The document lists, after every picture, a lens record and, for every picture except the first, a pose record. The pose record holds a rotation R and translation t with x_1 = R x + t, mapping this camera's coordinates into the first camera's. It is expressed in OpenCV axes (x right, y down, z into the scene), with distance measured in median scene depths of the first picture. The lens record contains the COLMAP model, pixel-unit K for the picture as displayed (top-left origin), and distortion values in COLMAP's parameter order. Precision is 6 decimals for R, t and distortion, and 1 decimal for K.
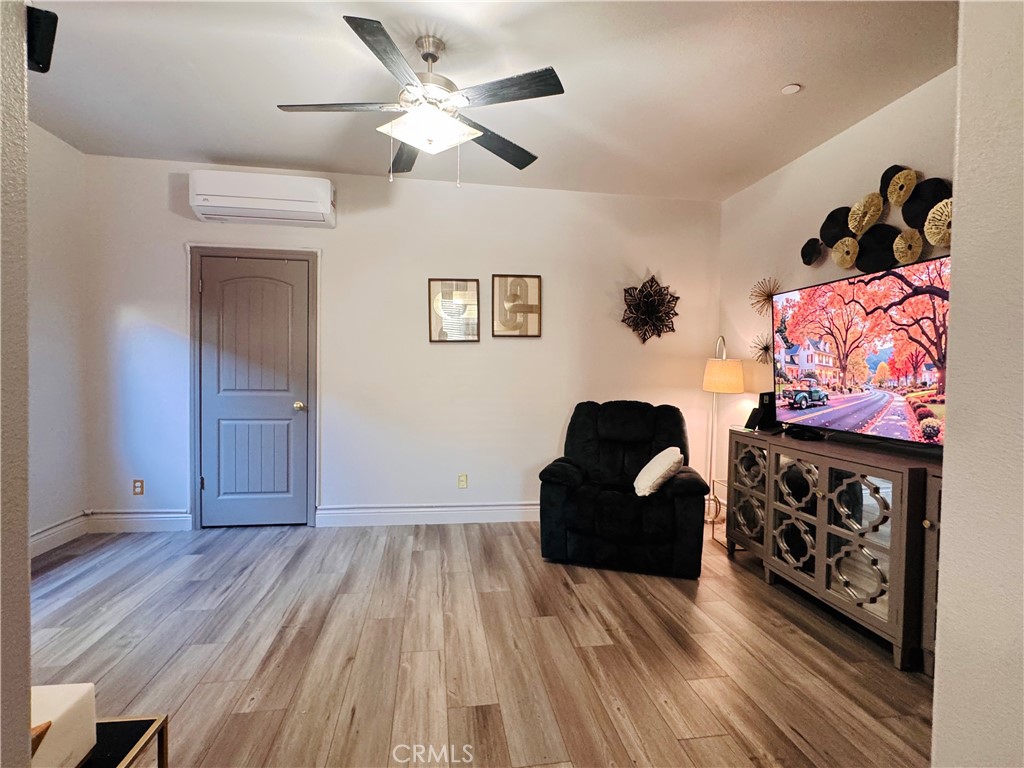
lens RADIAL K [[496.3, 0, 509.8], [0, 496.3, 379.9], [0, 0, 1]] dist [-0.003429, 0.000306]
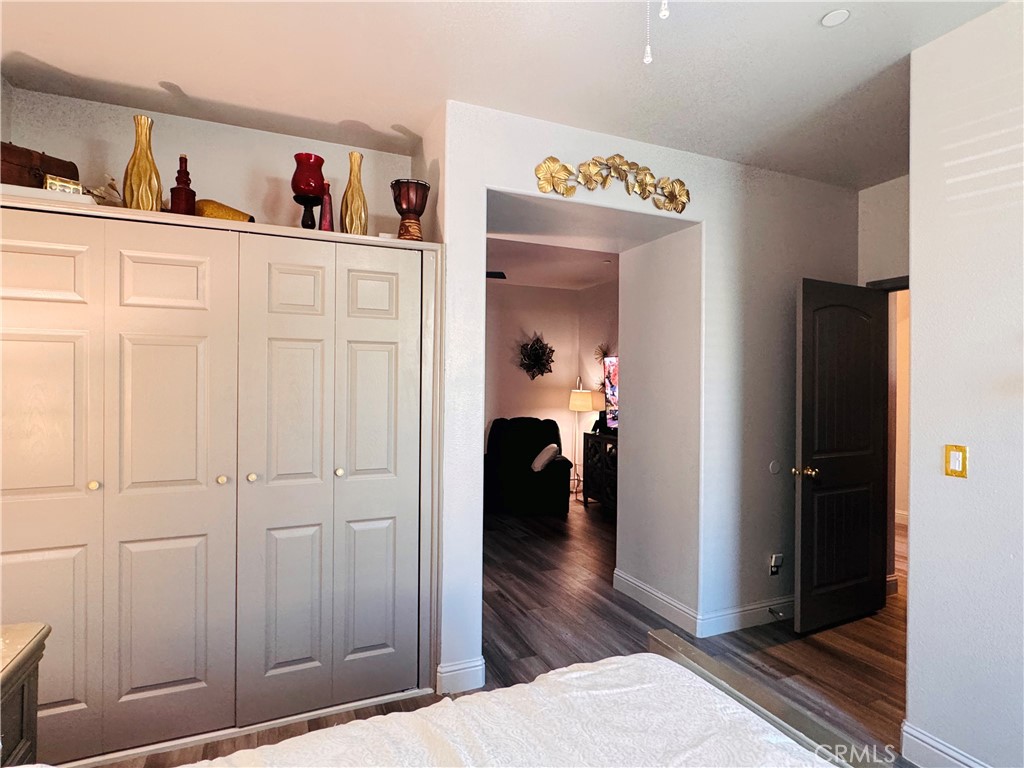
lens RADIAL K [[552.6, 0, 514.9], [0, 552.6, 385.6], [0, 0, 1]] dist [0.003546, 0.001839]
pose [[0.964785, -0.007118, 0.262942, -0.333820], [0.011288, 0.999833, -0.014354, -0.043934], [-0.262796, 0.016817, 0.964705, -0.907847]]
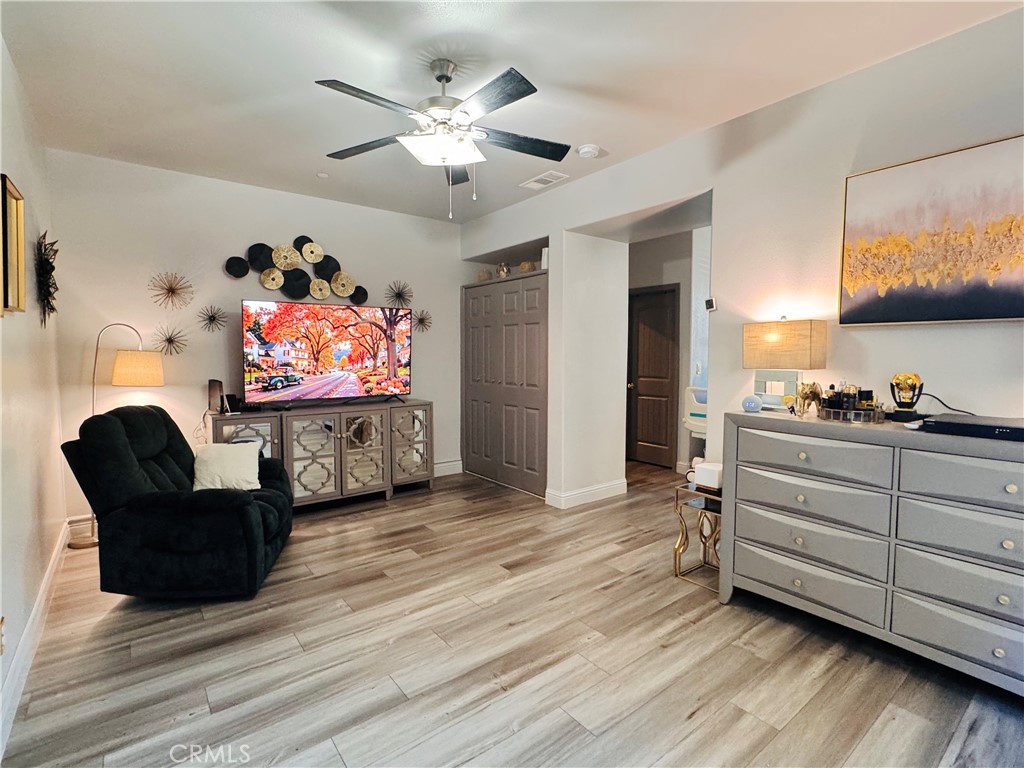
lens RADIAL K [[489.2, 0, 513.5], [0, 489.2, 381.3], [0, 0, 1]] dist [0.000369, 0.000484]
pose [[-0.488459, -0.069539, 0.869812, -0.891606], [0.006450, 0.996505, 0.083289, -0.070625], [-0.872563, 0.046293, -0.486303, 1.060805]]
